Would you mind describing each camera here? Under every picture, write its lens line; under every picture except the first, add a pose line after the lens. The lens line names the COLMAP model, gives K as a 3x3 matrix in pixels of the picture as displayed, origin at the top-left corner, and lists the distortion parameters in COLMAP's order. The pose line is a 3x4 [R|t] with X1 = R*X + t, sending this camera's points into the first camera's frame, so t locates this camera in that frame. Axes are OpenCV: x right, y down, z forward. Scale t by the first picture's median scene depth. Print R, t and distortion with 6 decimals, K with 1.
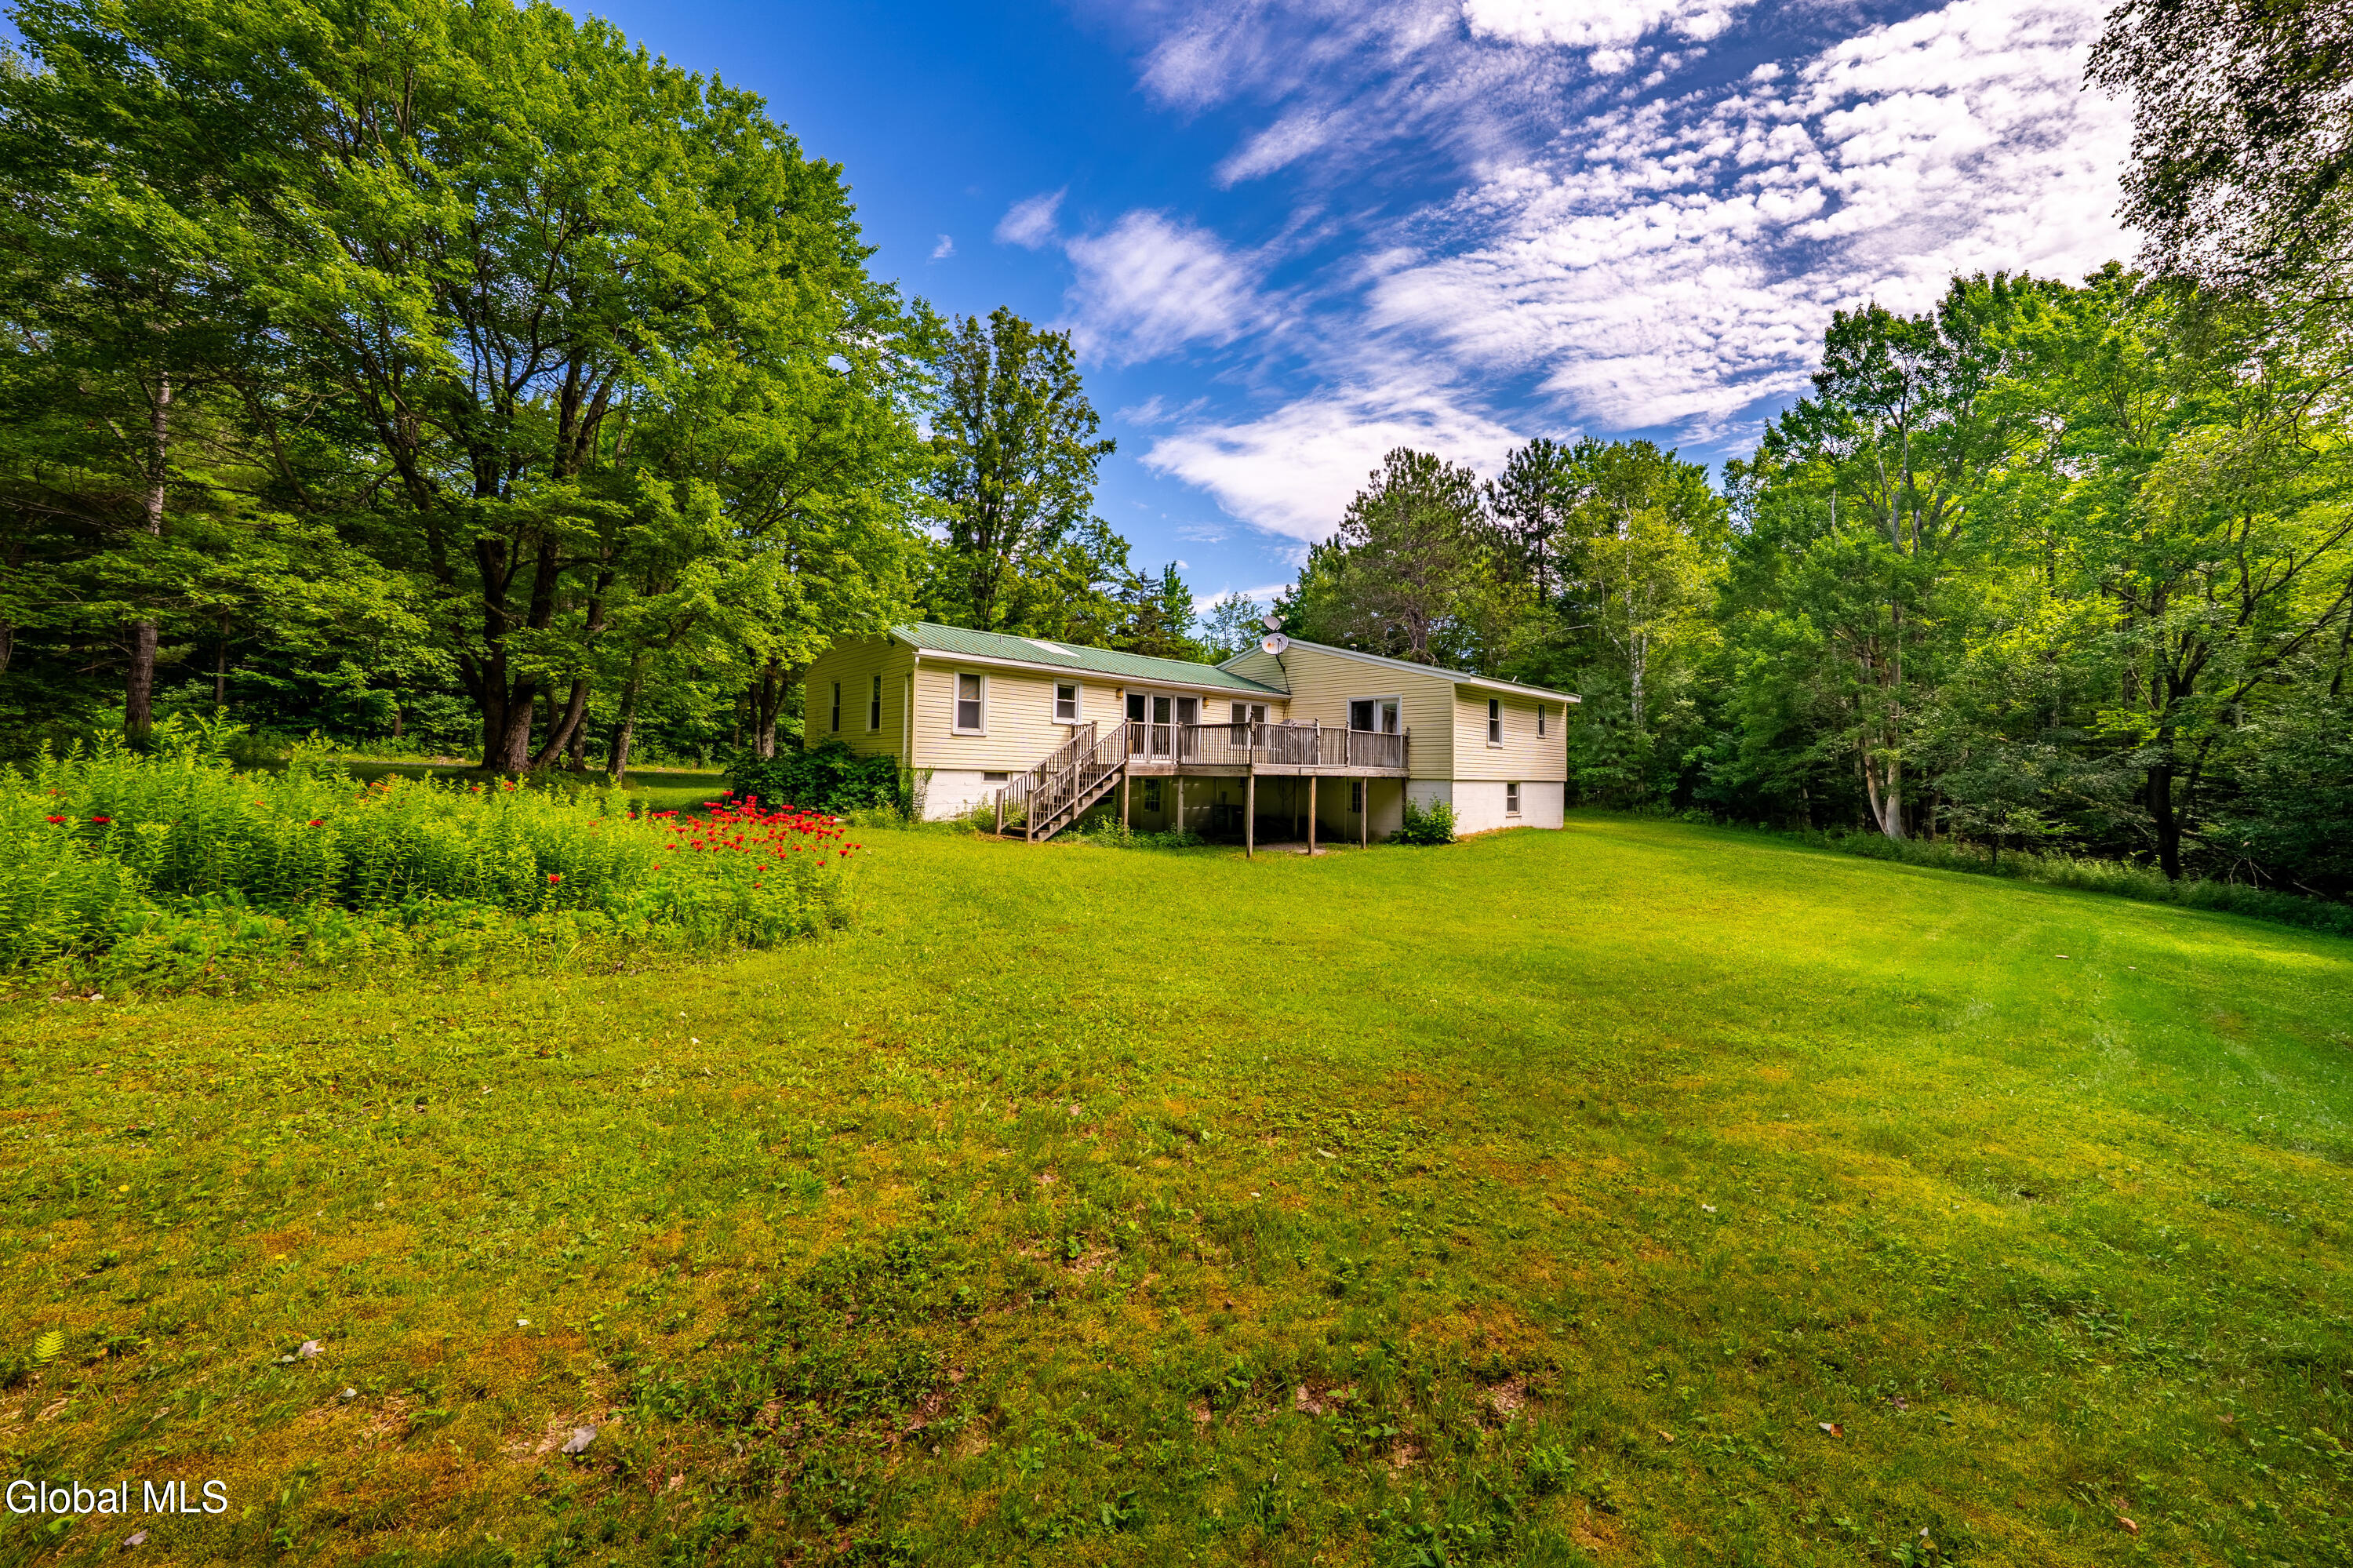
lens RADIAL K [[833.9, 0, 1226.0], [0, 833.9, 787.6], [0, 0, 1]] dist [-0.018539, 0.000103]
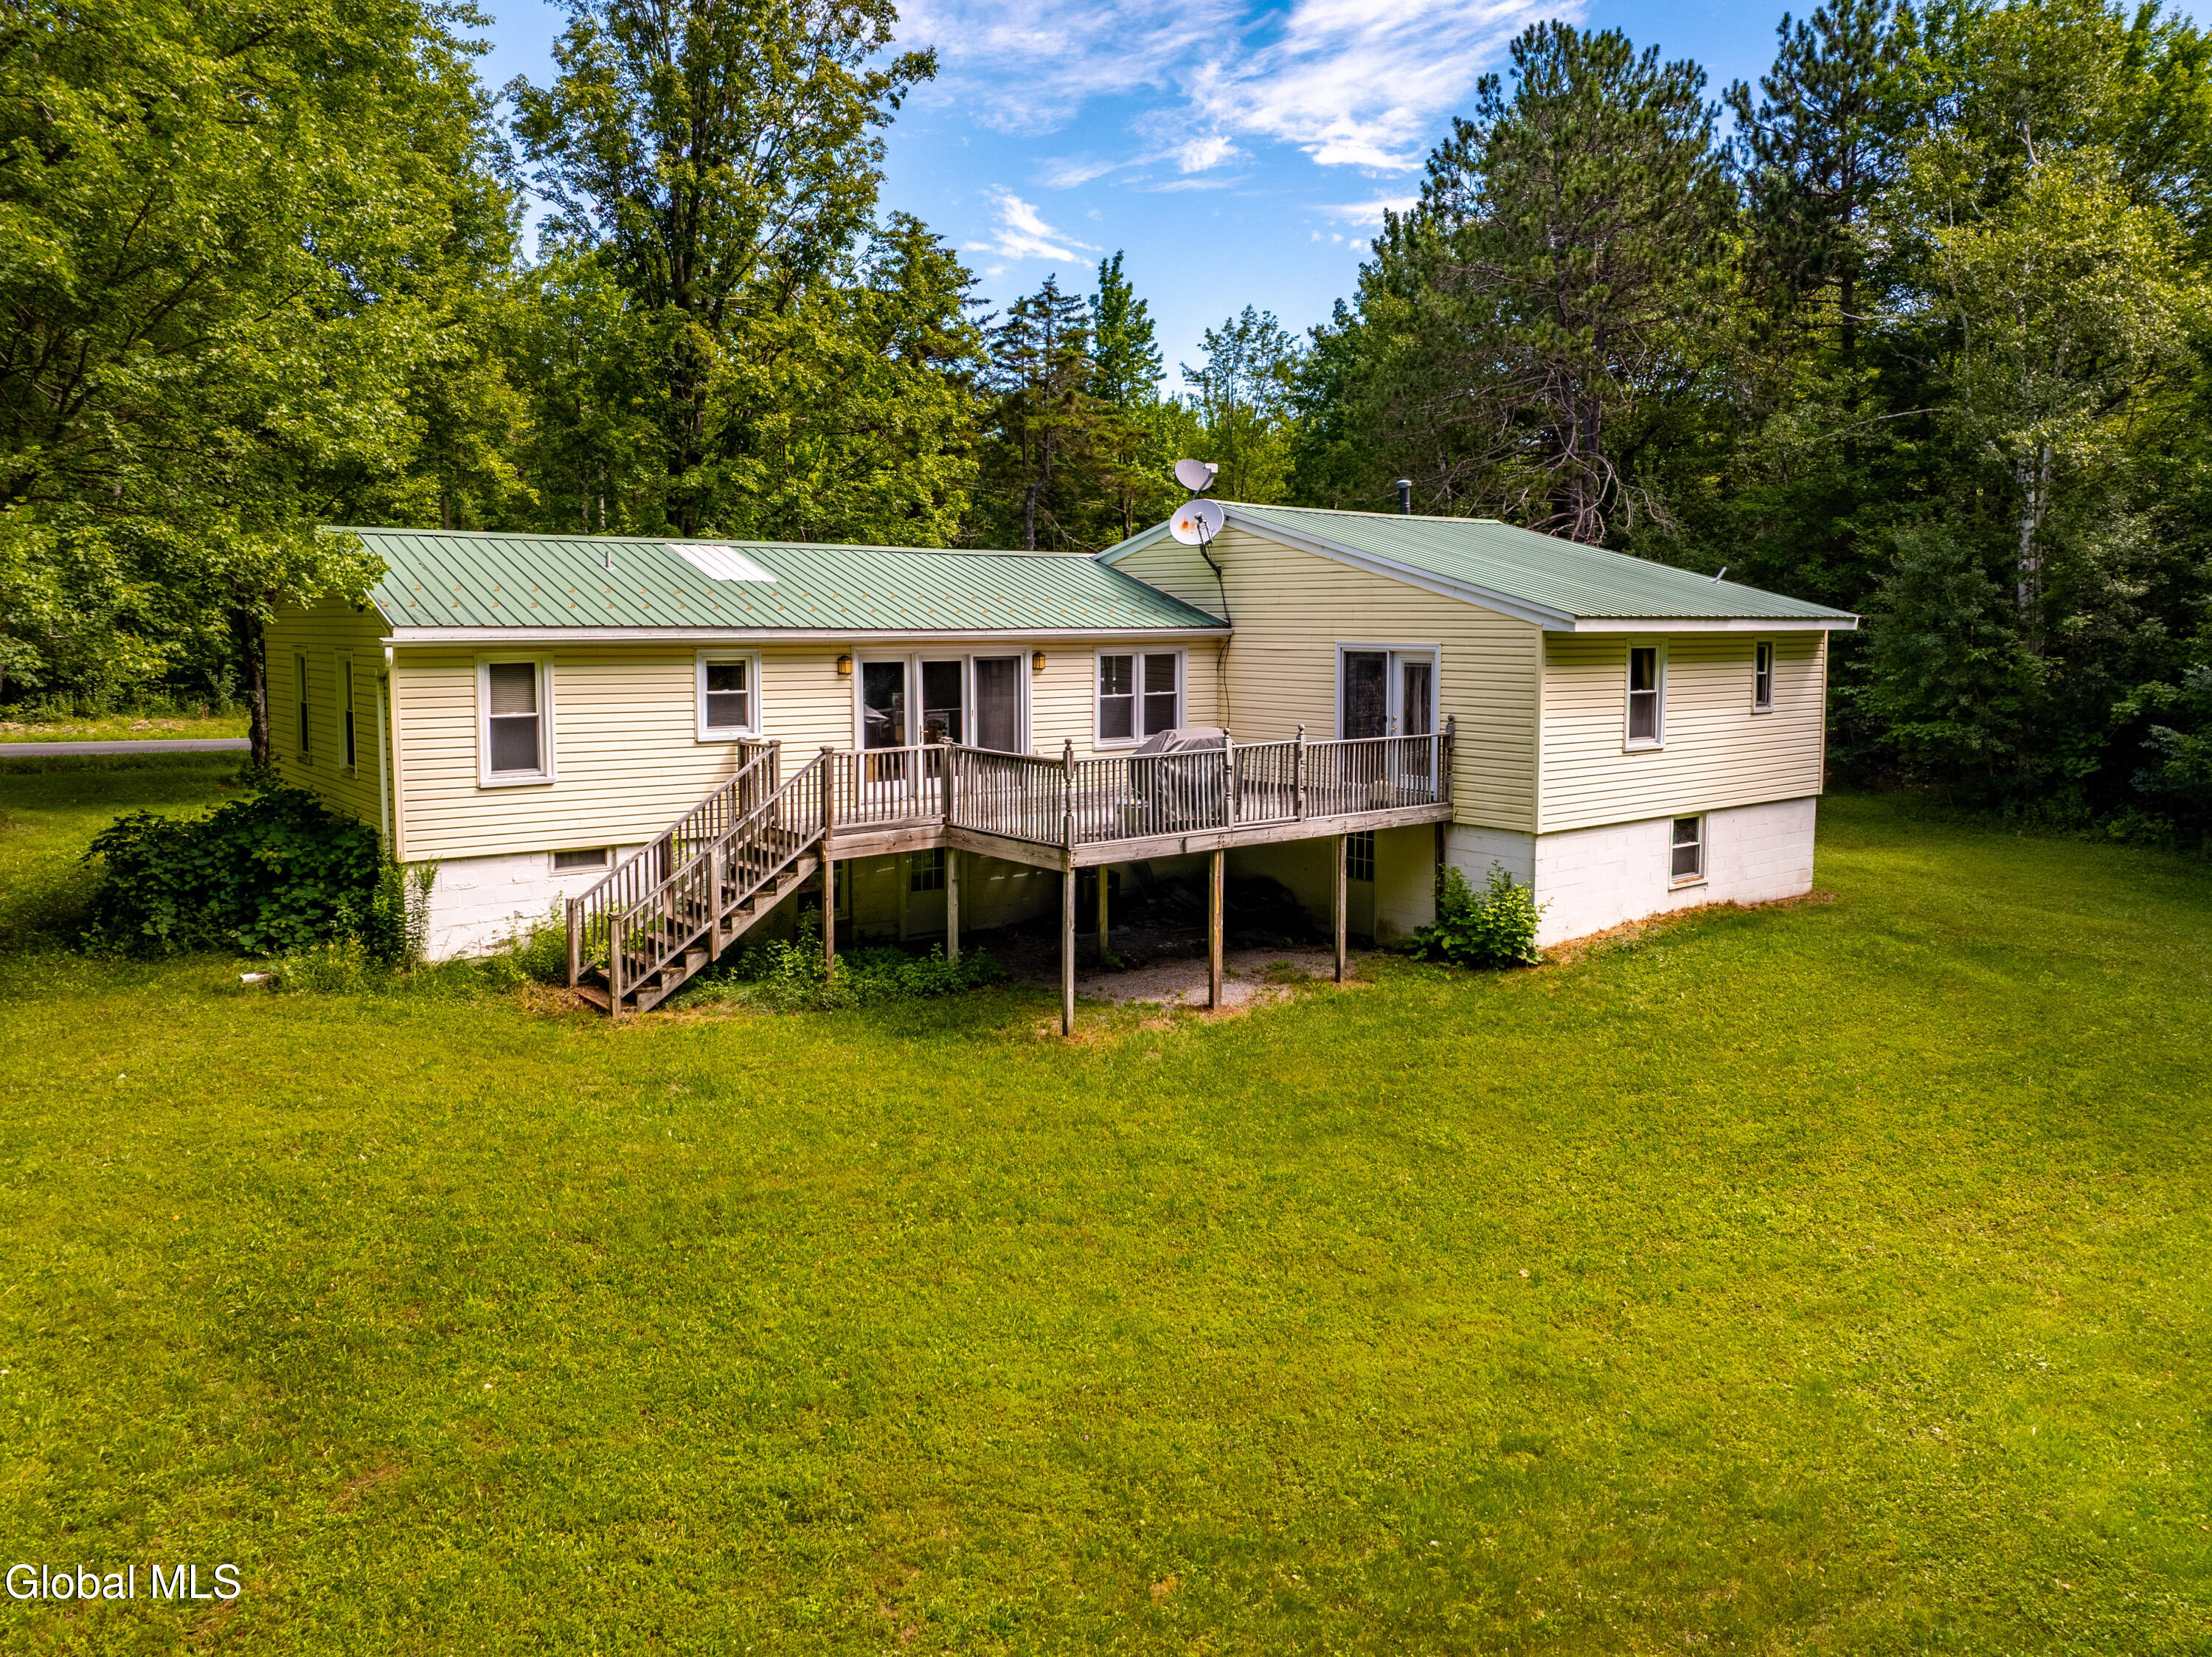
lens RADIAL K [[1573.4, 0, 1106.0], [0, 1573.4, 828.5], [0, 0, 1]] dist [-0.030727, 0.003871]
pose [[0.993193, 0.002222, -0.116462, 0.125321], [0.011588, 0.992974, 0.117767, -0.115174], [0.115906, -0.118315, 0.986188, 0.079739]]
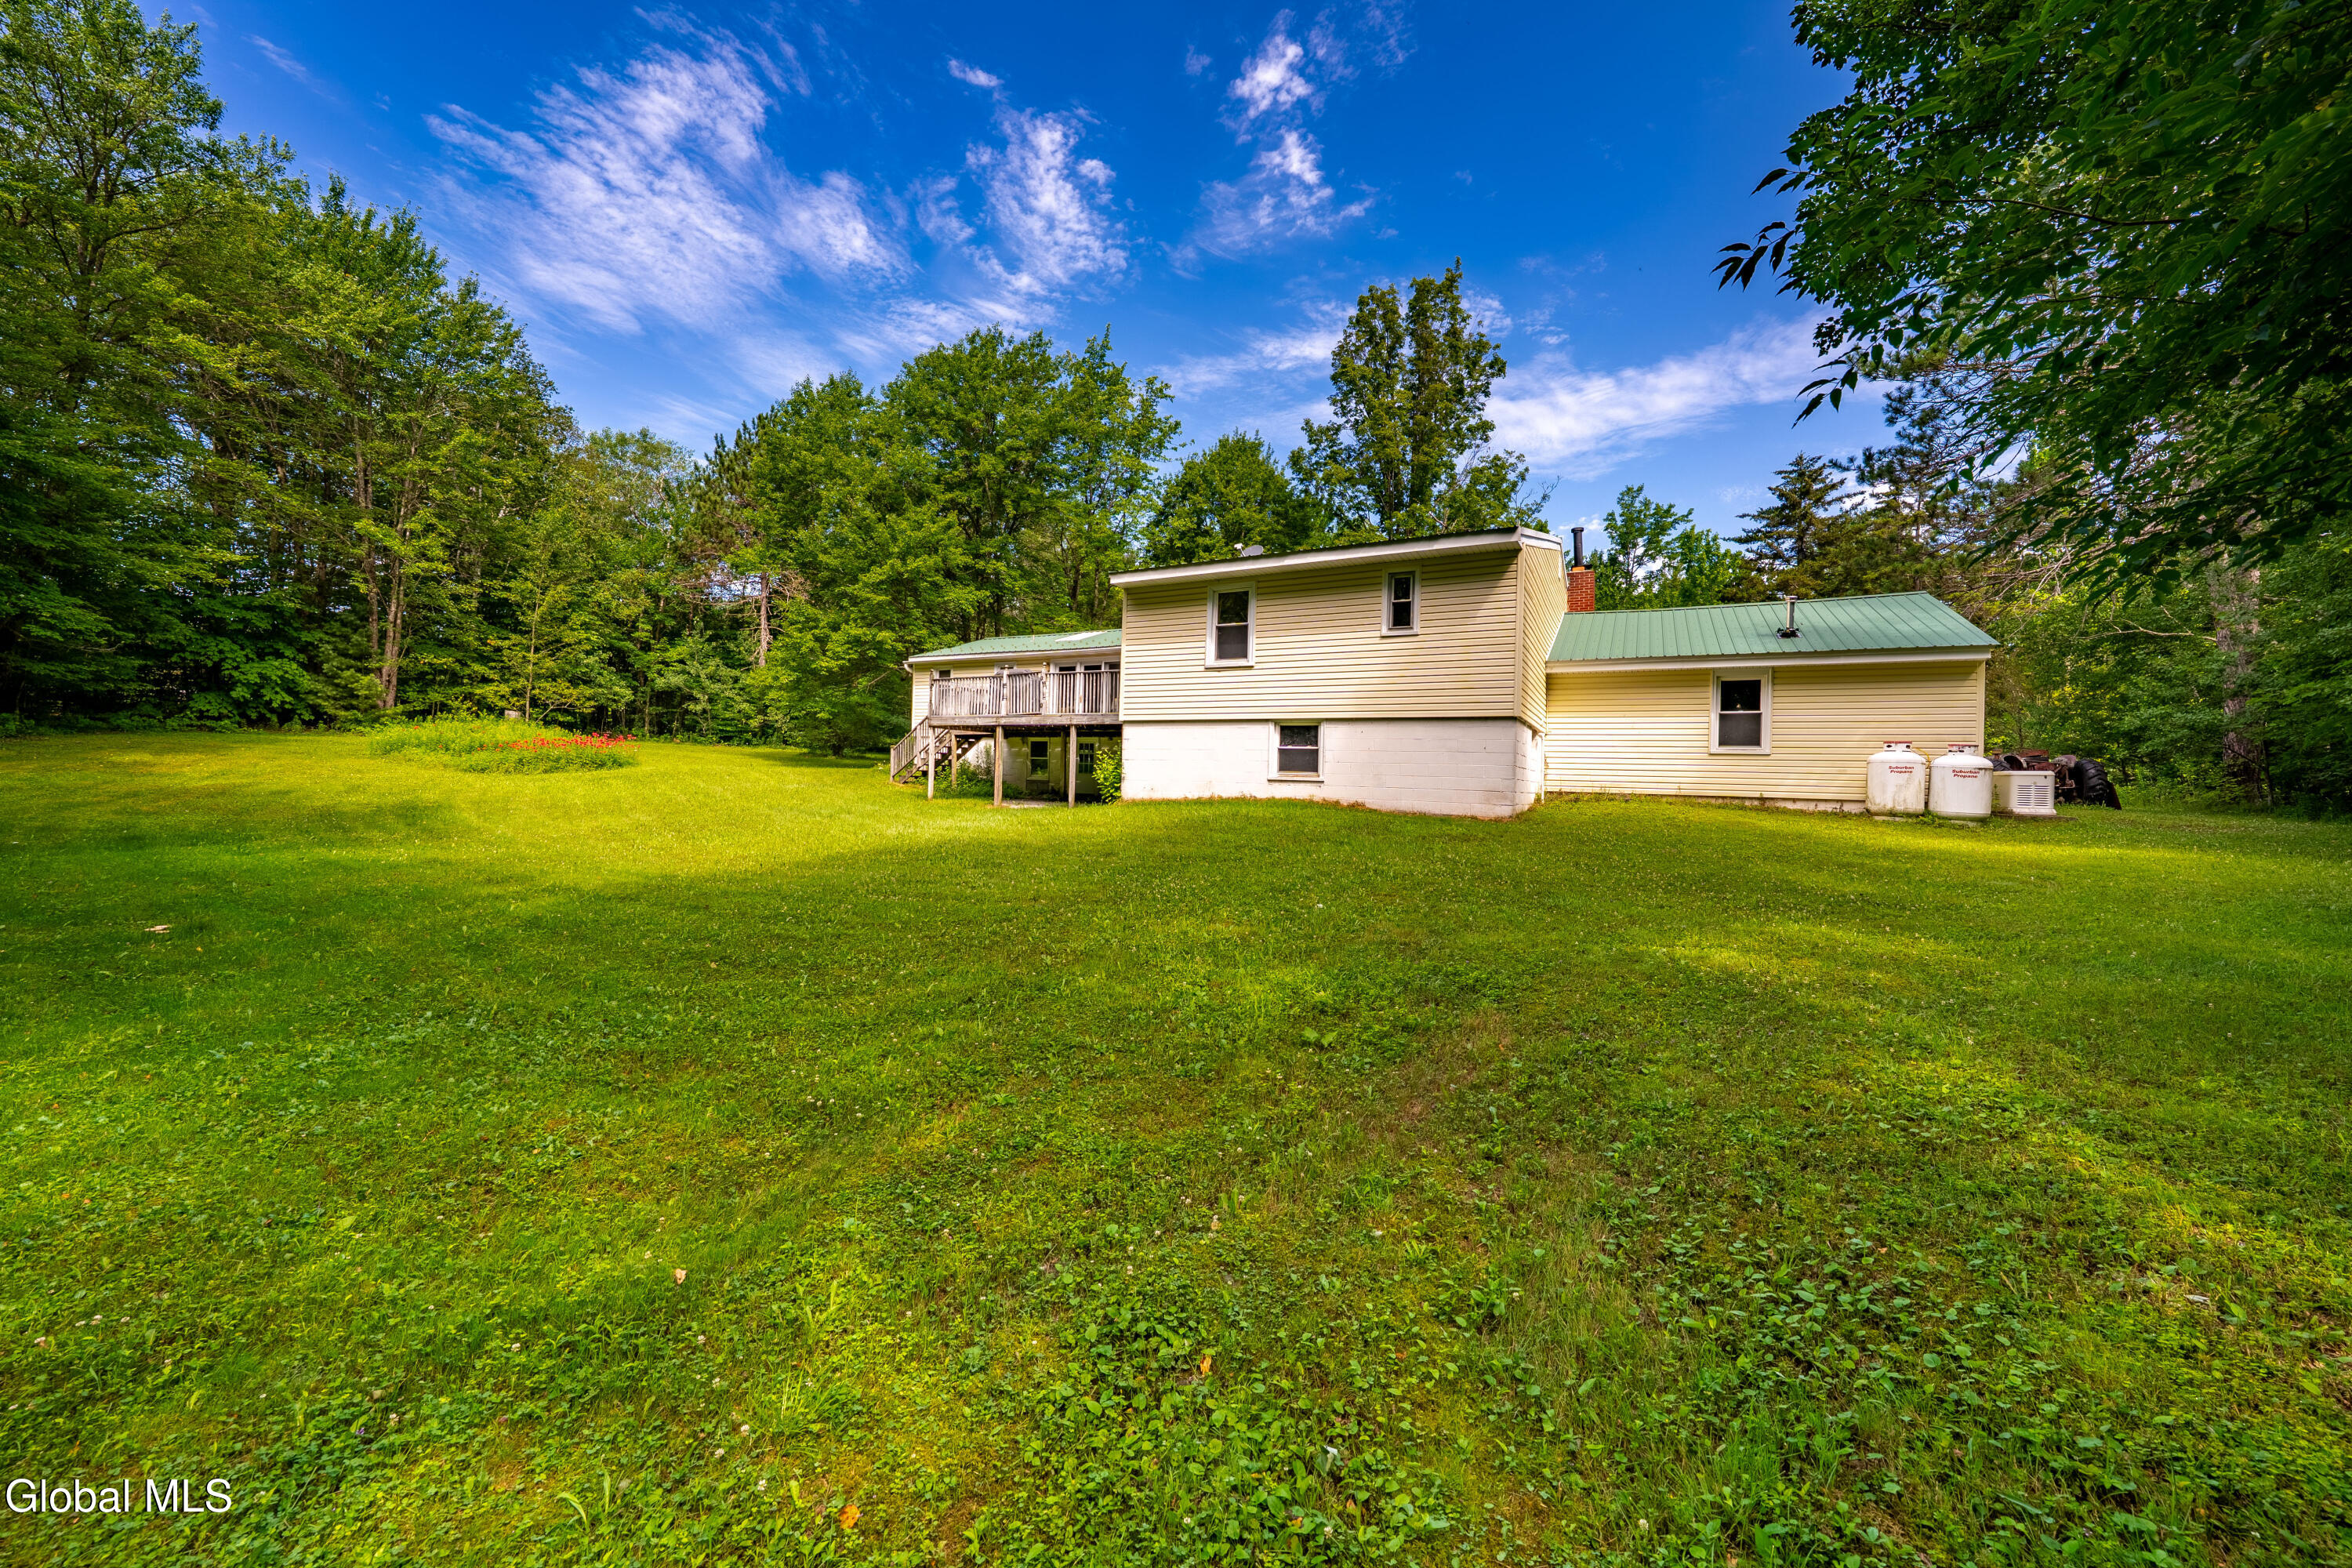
lens RADIAL K [[833.5, 0, 1225.4], [0, 833.5, 787.6], [0, 0, 1]] dist [-0.018539, 0.000103]
pose [[0.297477, 0.003561, -0.954722, 0.943163], [-0.024994, 0.999679, -0.004059, 0.045639], [0.954402, 0.025070, 0.297471, 0.826235]]
